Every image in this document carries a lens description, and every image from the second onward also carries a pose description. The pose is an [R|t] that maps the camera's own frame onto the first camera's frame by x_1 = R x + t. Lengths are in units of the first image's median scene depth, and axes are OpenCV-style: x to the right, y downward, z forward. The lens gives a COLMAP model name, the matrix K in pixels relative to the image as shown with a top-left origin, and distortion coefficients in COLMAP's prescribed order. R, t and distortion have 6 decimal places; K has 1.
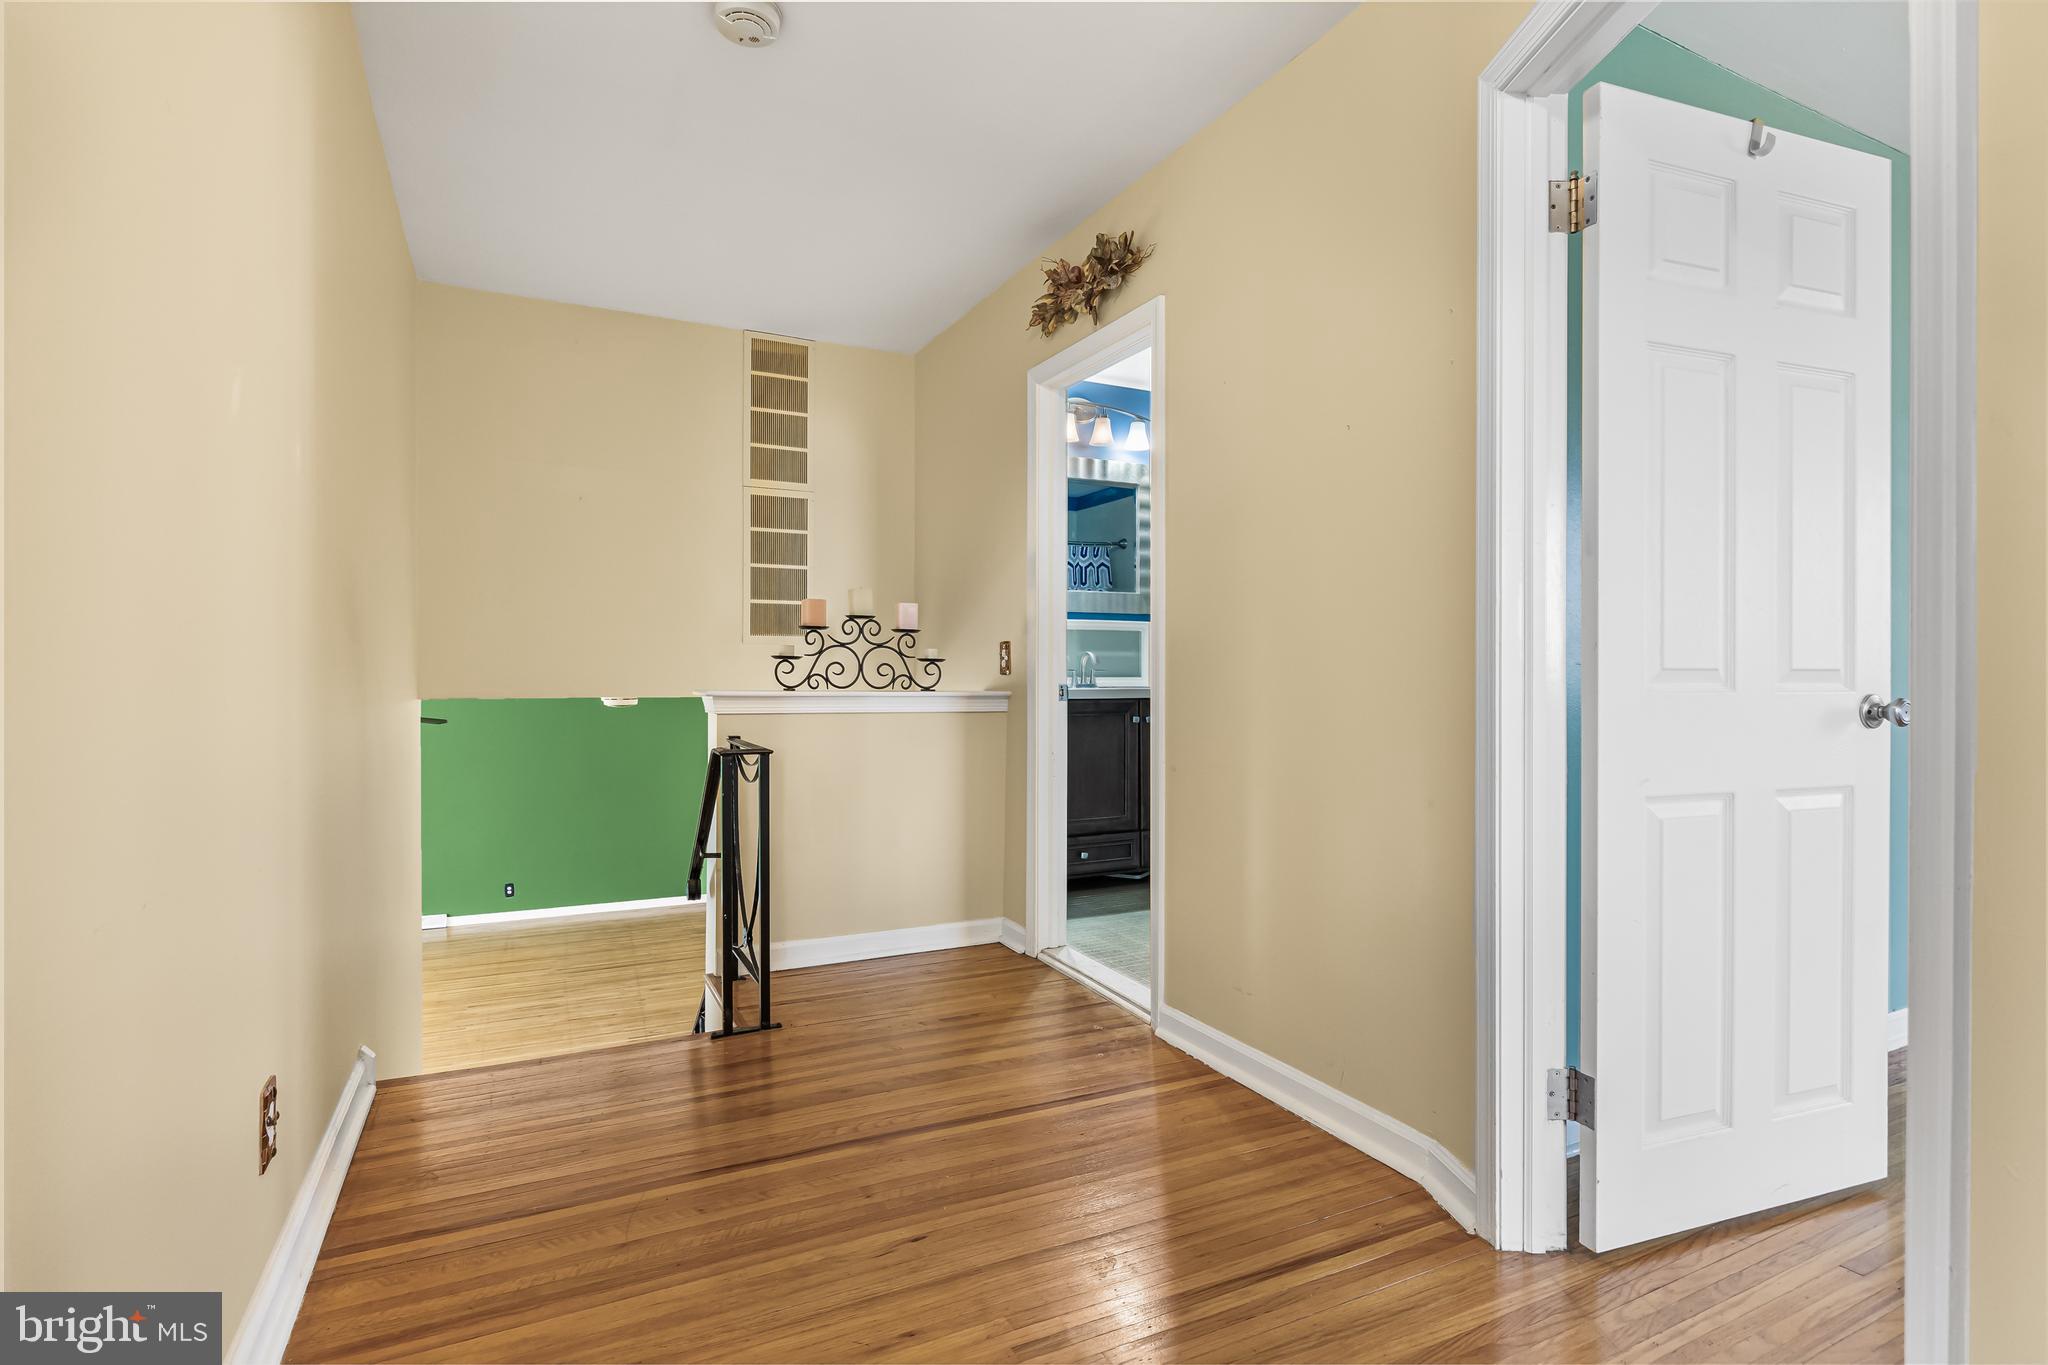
lens RADIAL K [[1016.2, 0, 1019.3], [0, 1016.2, 677.0], [0, 0, 1]] dist [-0.008101, 0.000213]
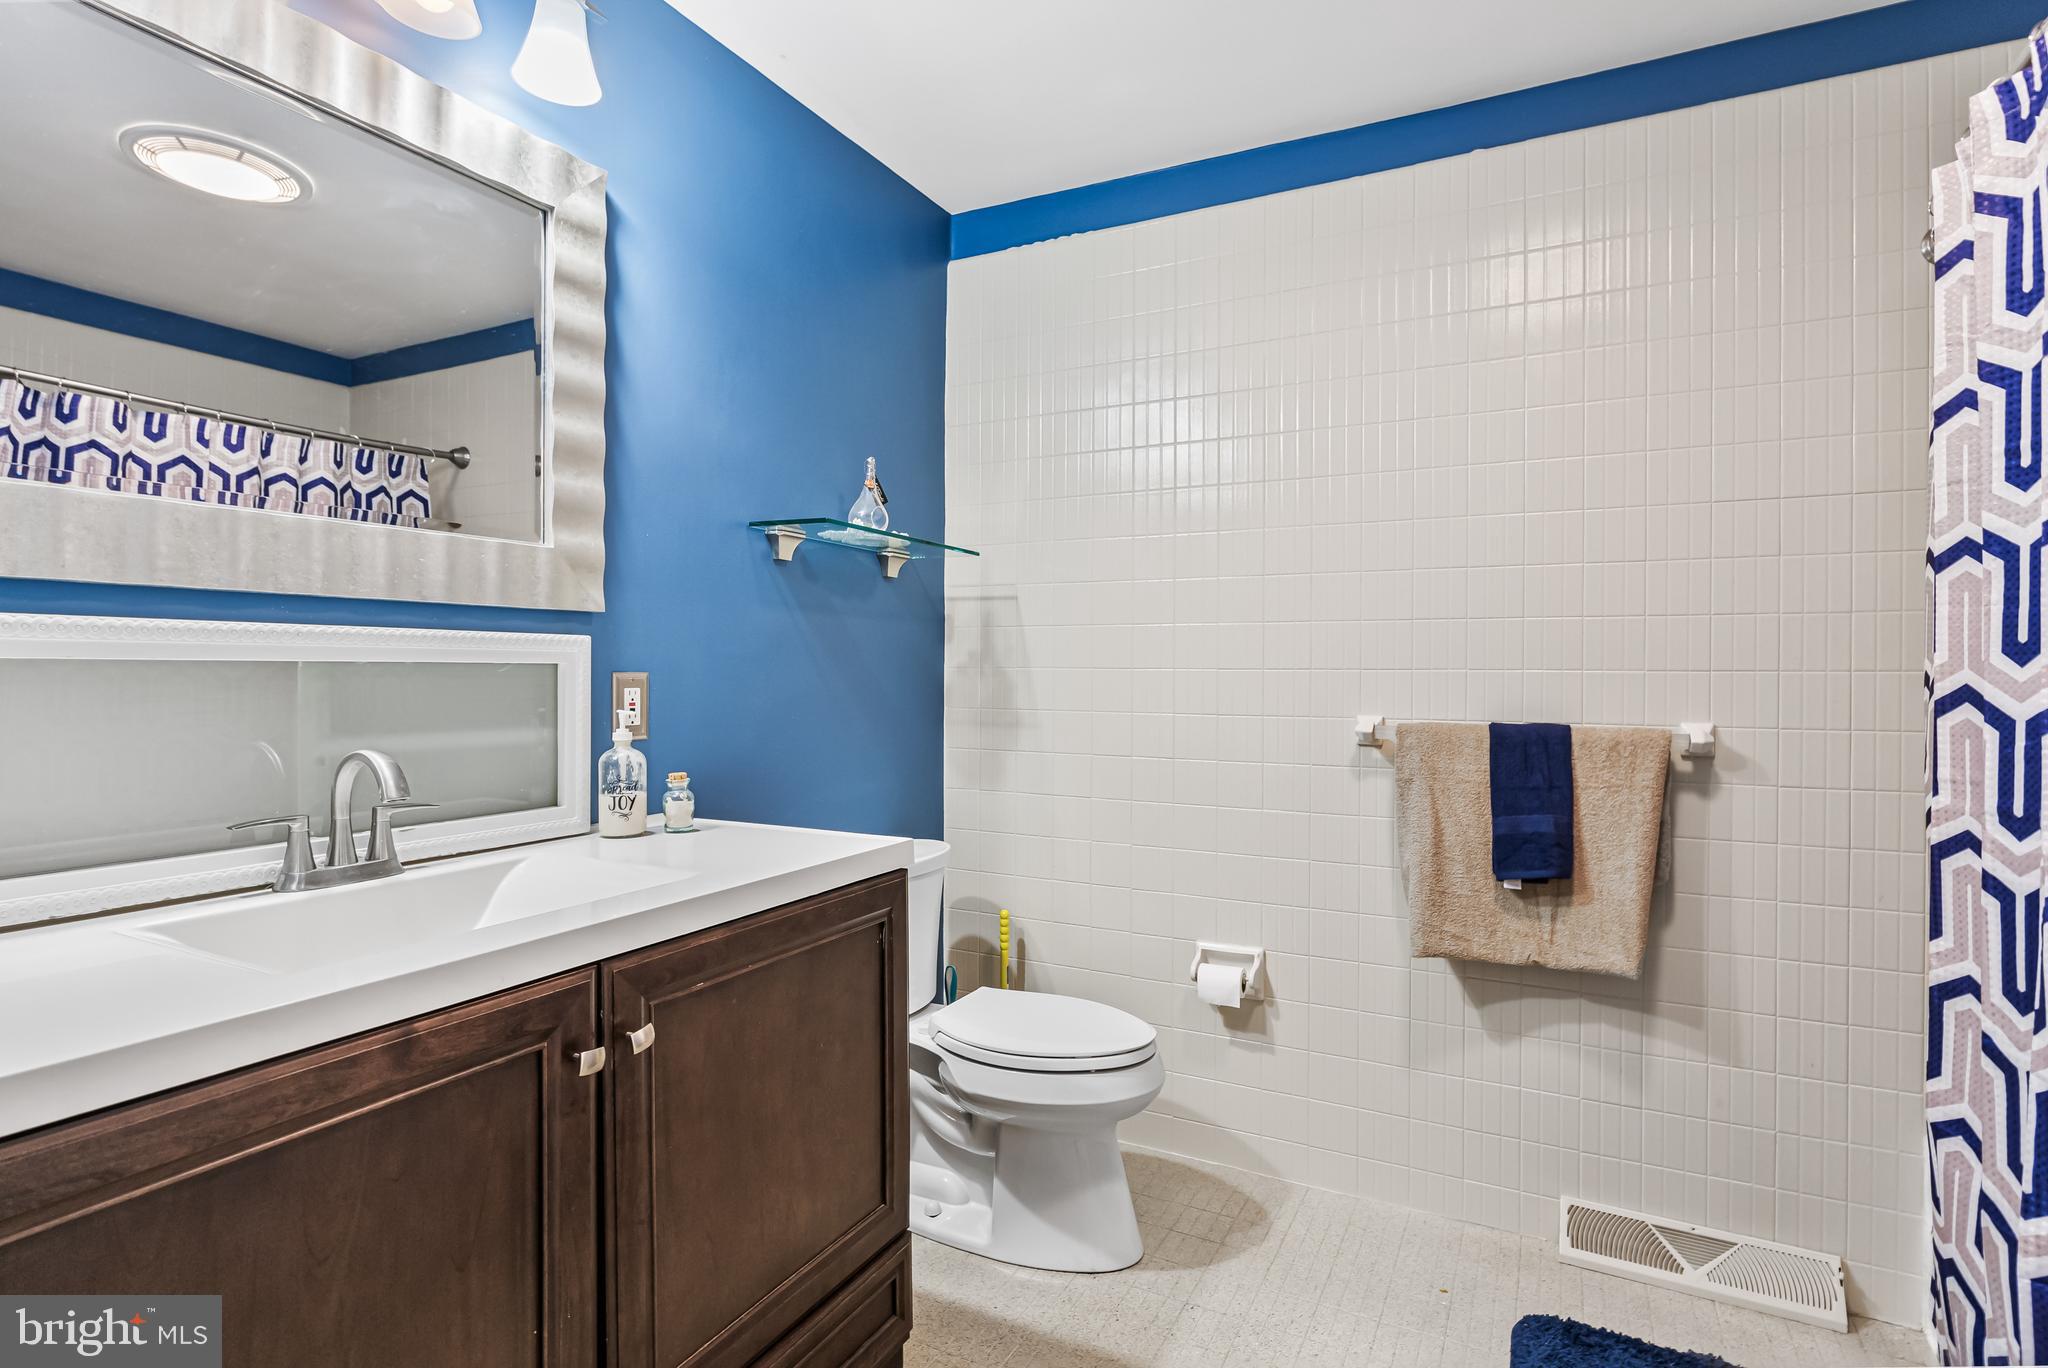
lens RADIAL K [[1016.2, 0, 1028.0], [0, 1016.2, 673.6], [0, 0, 1]] dist [-0.008101, 0.000213]
pose [[0.804624, 0.004834, 0.593766, 0.048039], [-0.008422, 0.999959, 0.003272, -0.045765], [-0.593726, -0.007634, 0.804631, 0.653210]]
